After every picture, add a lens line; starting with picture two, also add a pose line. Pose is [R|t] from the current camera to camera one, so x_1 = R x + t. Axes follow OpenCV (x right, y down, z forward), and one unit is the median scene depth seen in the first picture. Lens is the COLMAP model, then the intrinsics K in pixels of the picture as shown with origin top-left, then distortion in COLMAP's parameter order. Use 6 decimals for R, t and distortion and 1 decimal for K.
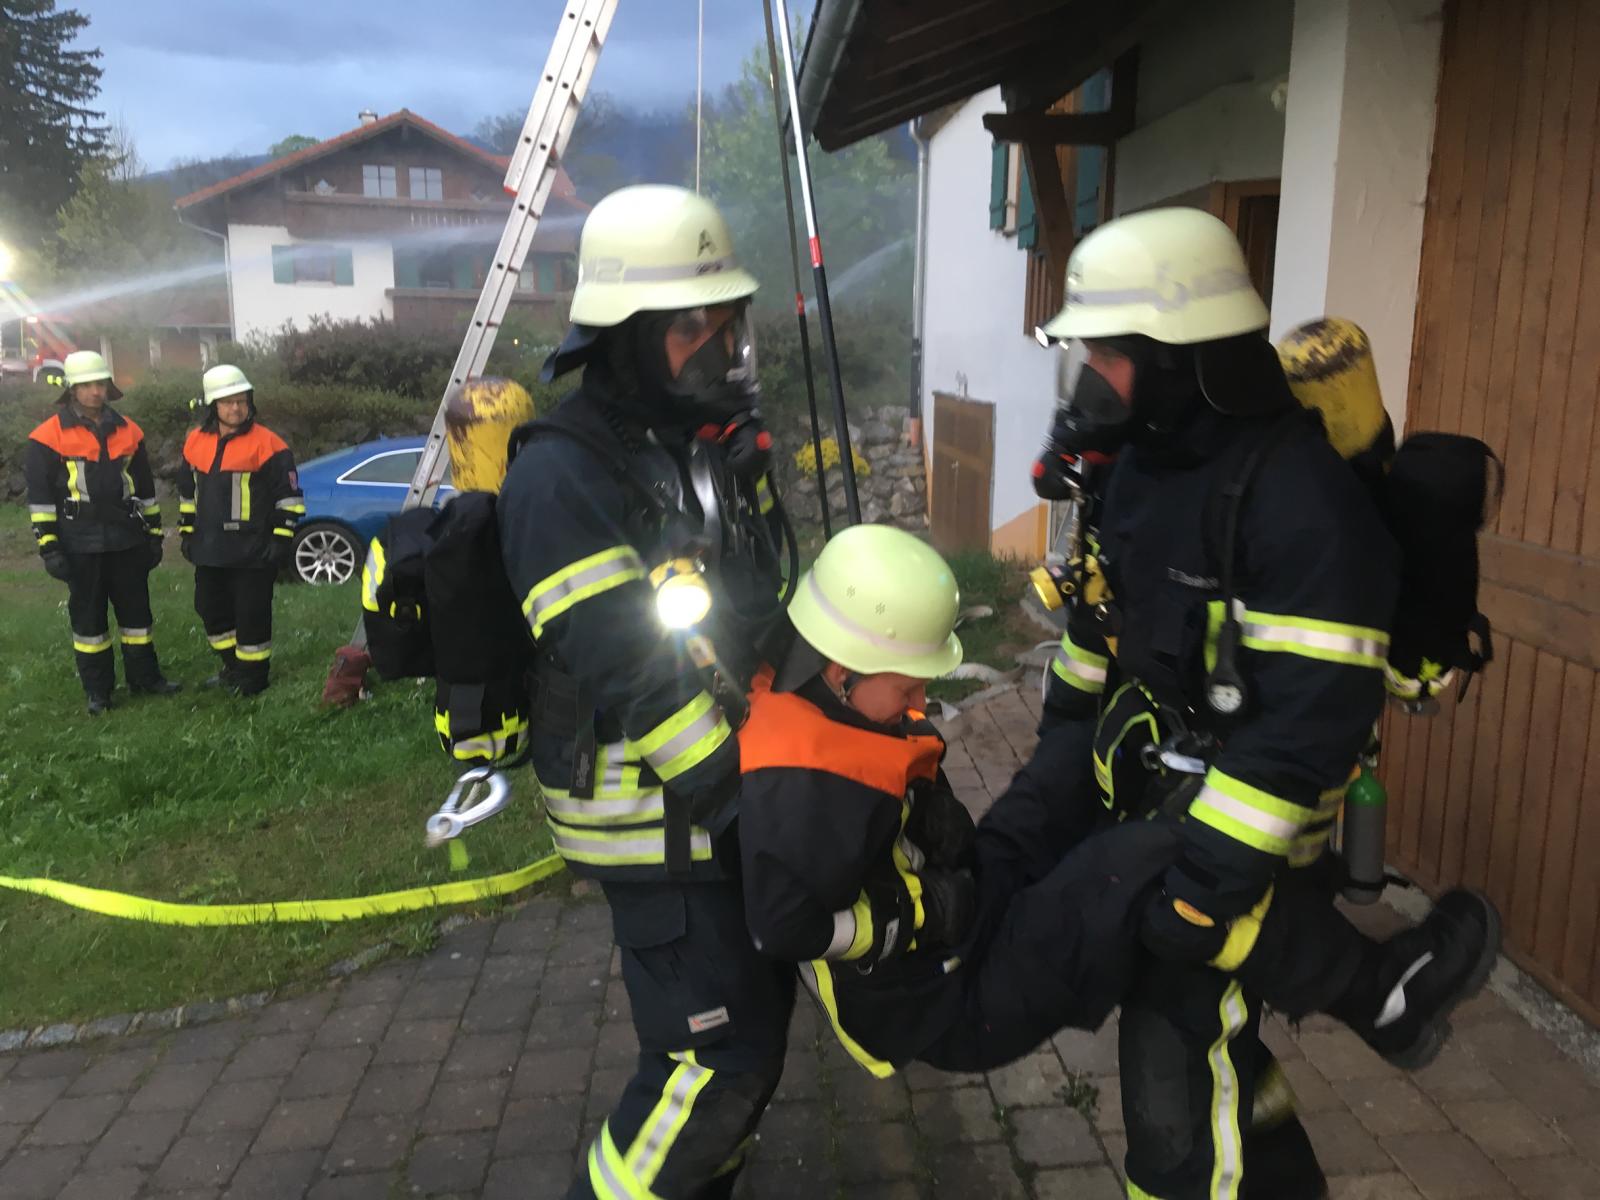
lens RADIAL K [[1341.4, 0, 798.2], [0, 1341.4, 599.0], [0, 0, 1]] dist [0.112921, -0.165717]
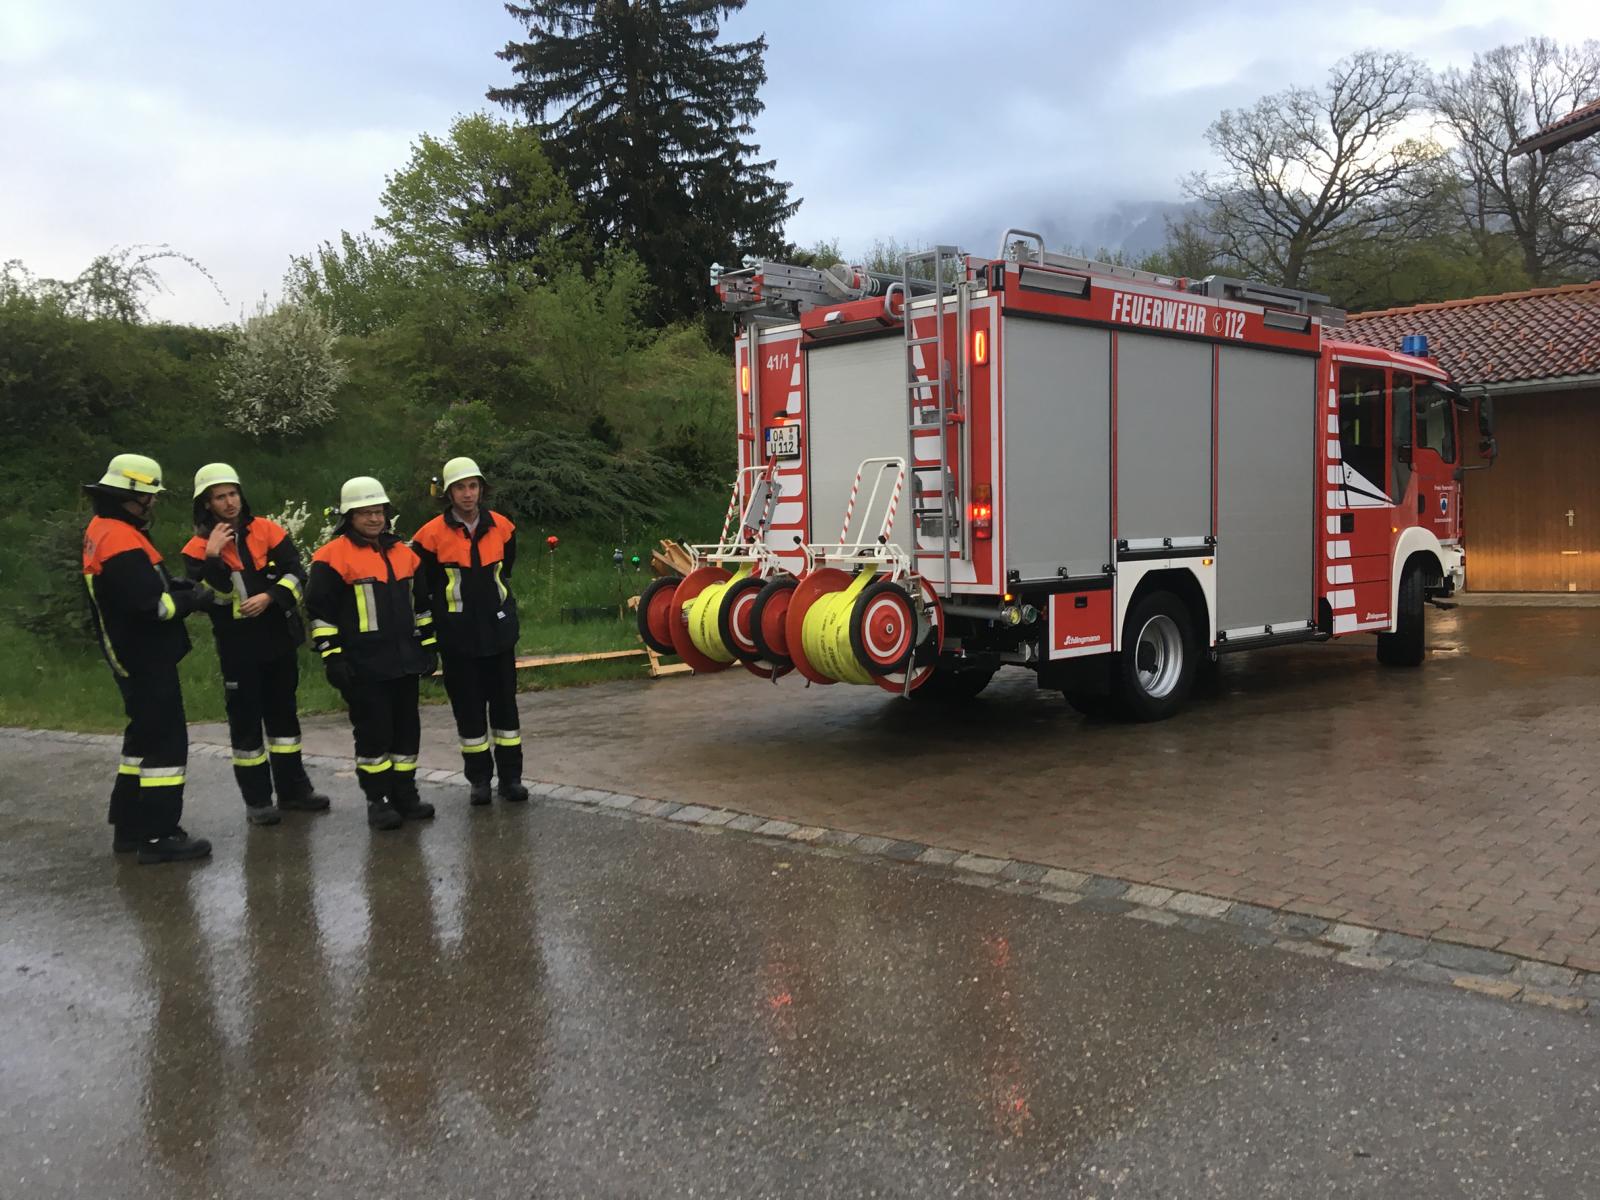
lens RADIAL K [[1341.4, 0, 795.9], [0, 1341.4, 608.3], [0, 0, 1]] dist [0.112921, -0.165717]
pose [[0.958625, -0.052021, -0.279880, -0.539125], [0.029986, 0.996144, -0.082444, -0.129989], [0.283090, 0.070641, 0.956488, 0.663030]]
